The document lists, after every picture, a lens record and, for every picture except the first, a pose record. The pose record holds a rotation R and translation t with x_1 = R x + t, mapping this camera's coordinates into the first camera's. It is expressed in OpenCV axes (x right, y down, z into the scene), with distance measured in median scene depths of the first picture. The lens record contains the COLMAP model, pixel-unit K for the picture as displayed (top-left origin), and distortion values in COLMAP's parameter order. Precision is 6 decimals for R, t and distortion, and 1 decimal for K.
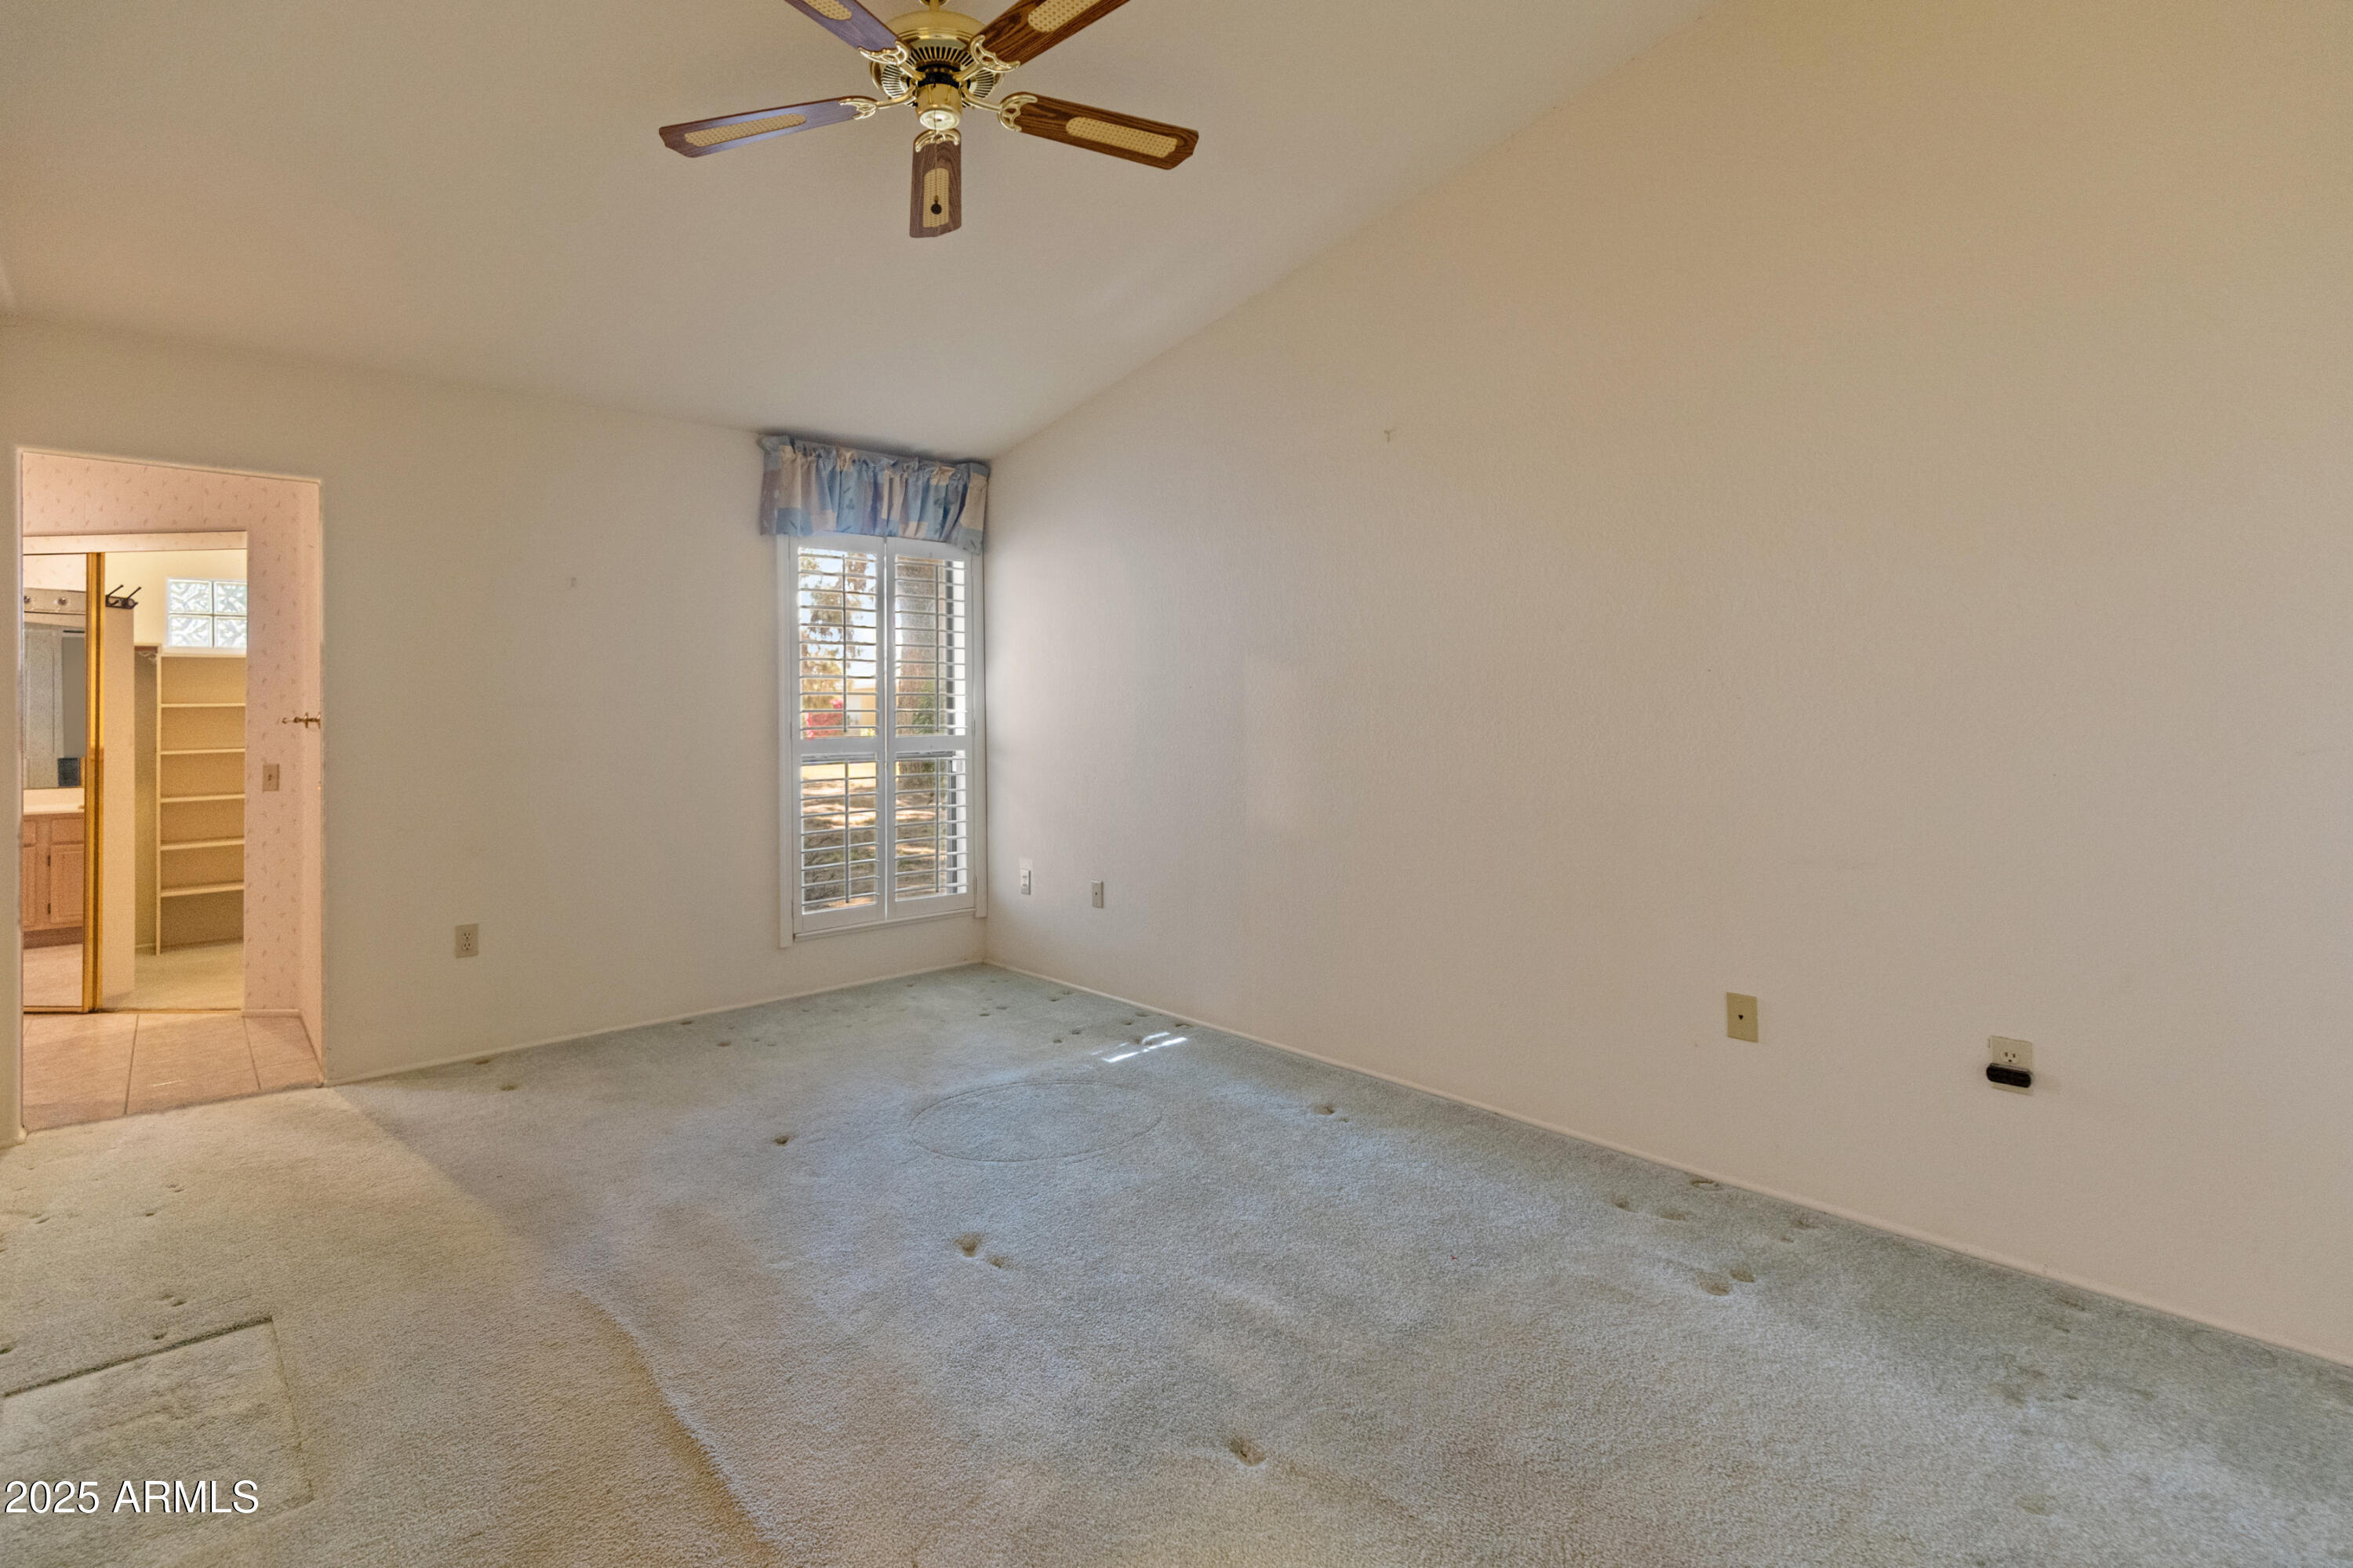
lens RADIAL K [[1080.1, 0, 1174.5], [0, 1080.1, 693.6], [0, 0, 1]] dist [0.001336, 0.000118]
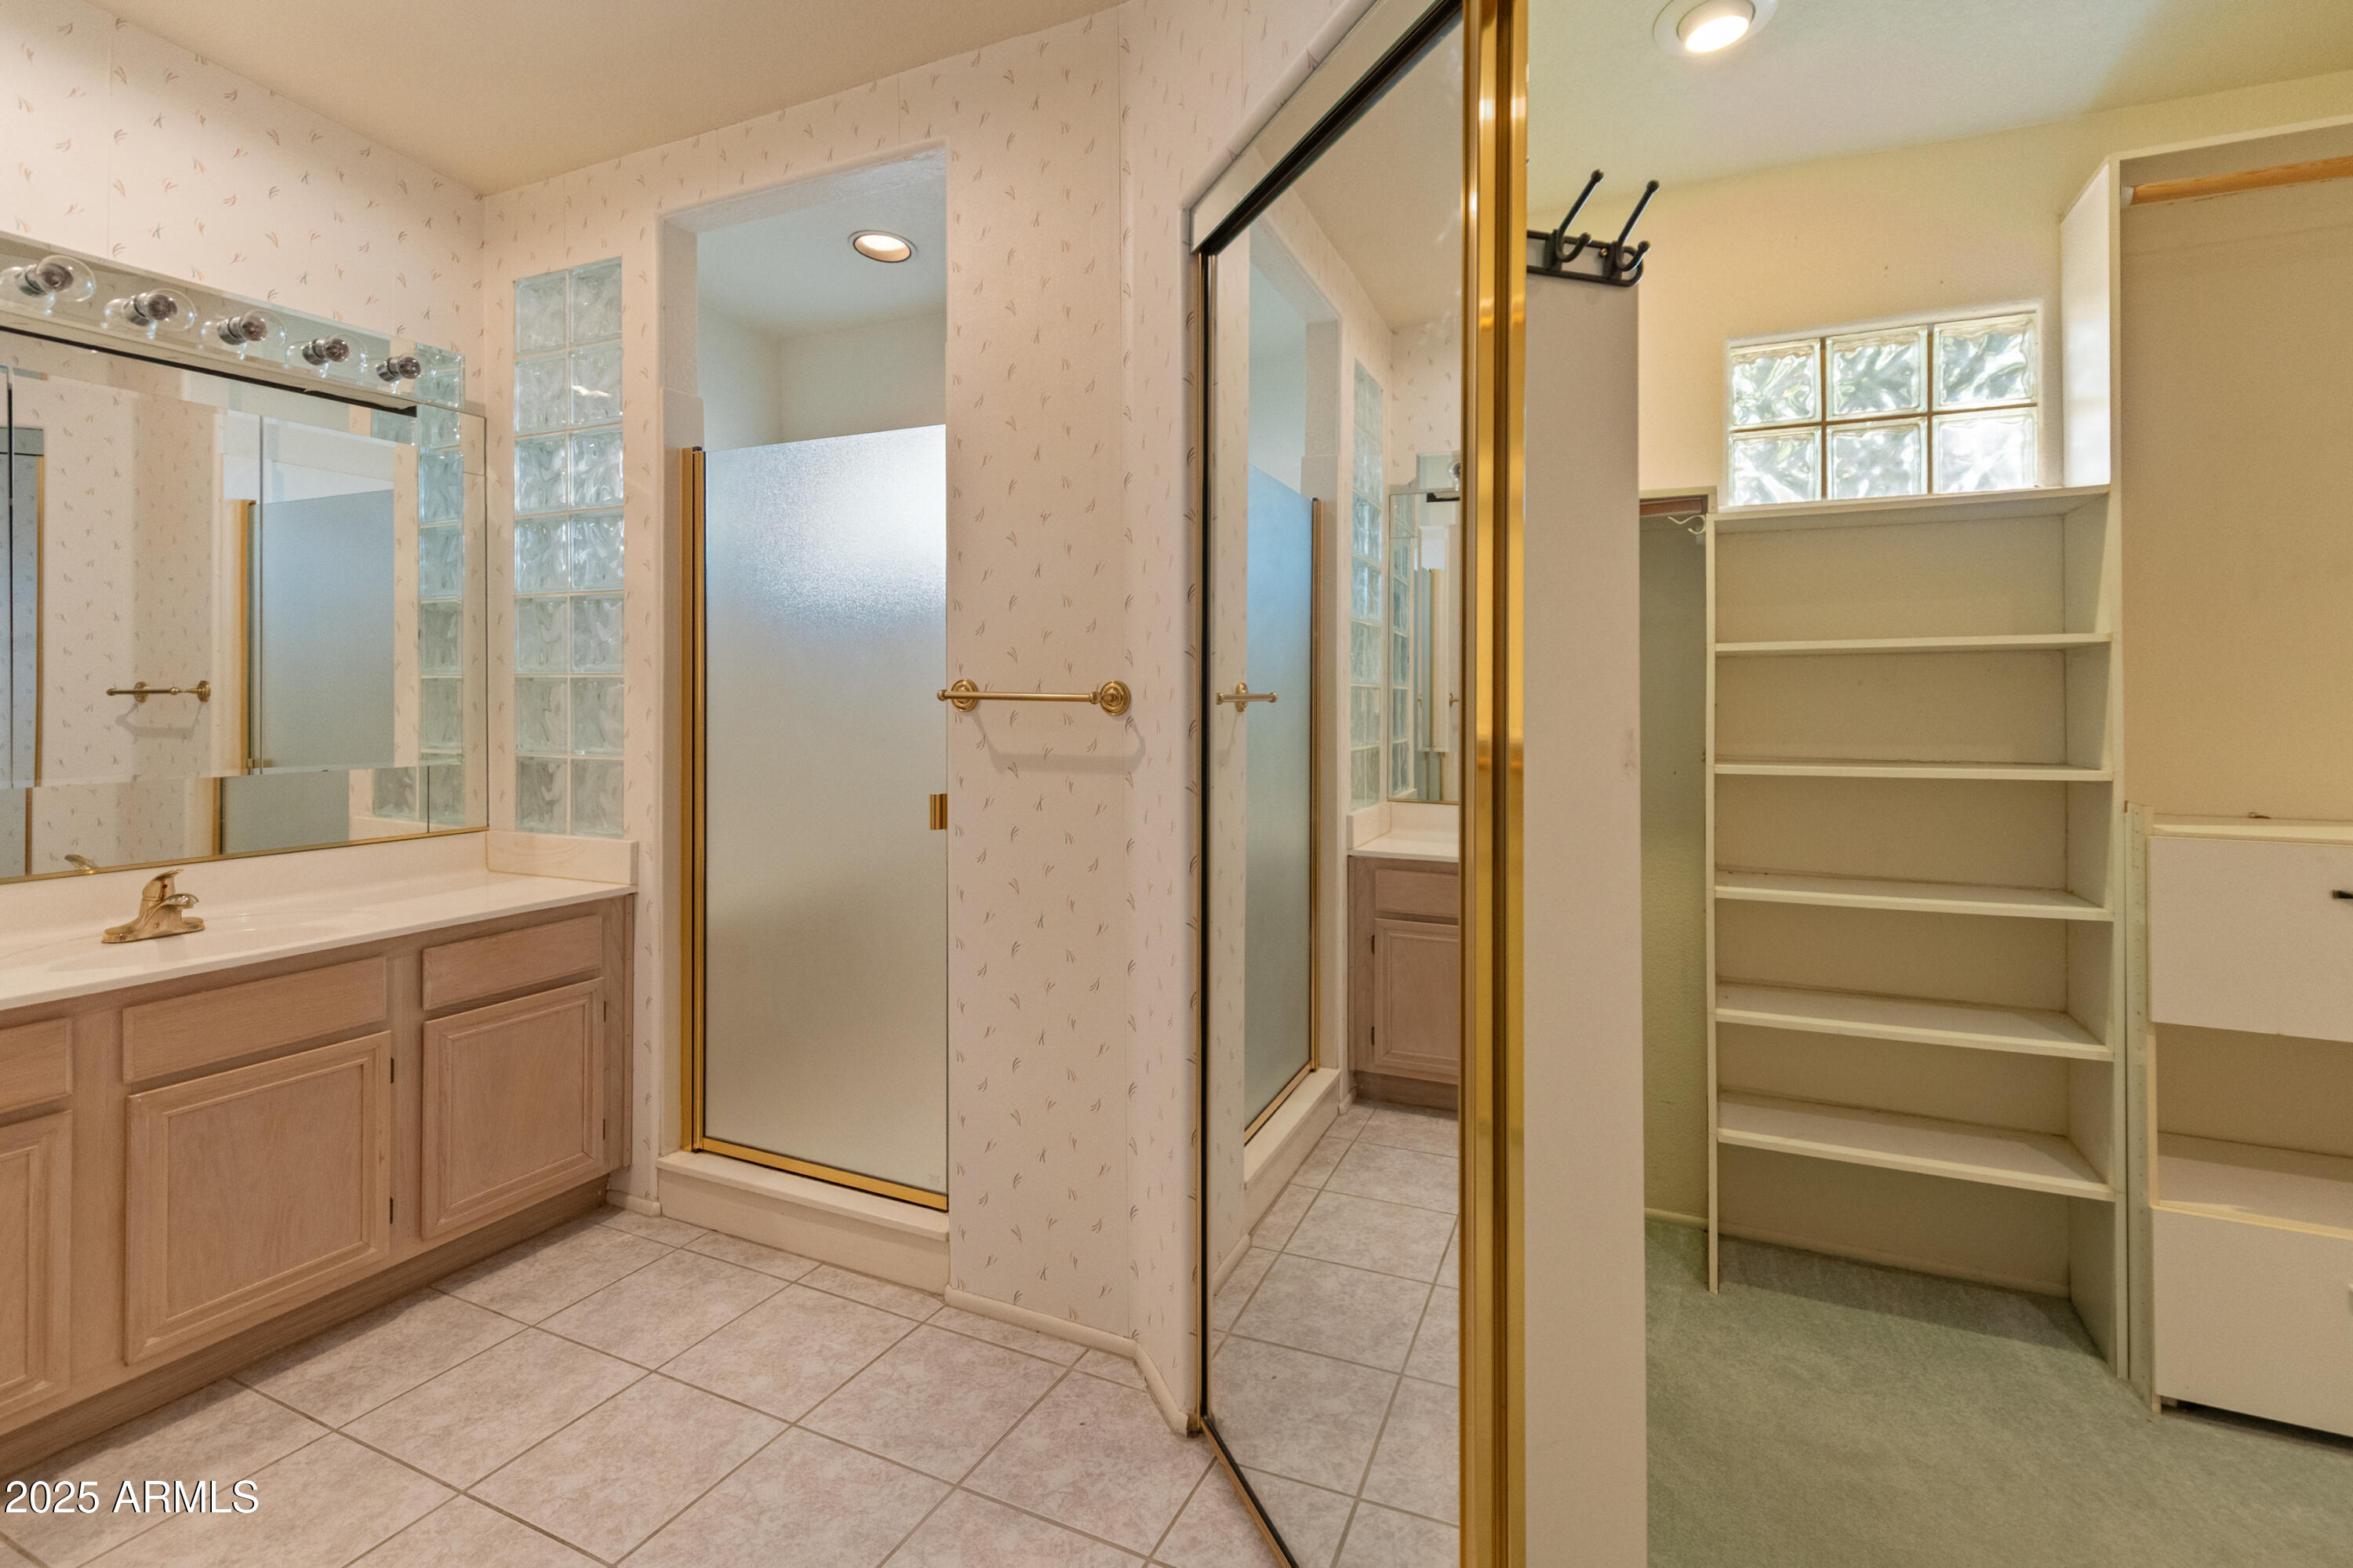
lens RADIAL K [[1121.1, 0, 1177.2], [0, 1121.1, 730.8], [0, 0, 1]] dist [-0.000744, -0.000331]
pose [[0.352224, 0.008753, -0.935875, -0.721582], [0.009045, 0.999878, 0.012755, 0.039348], [0.935872, -0.012958, 0.352102, 0.777831]]
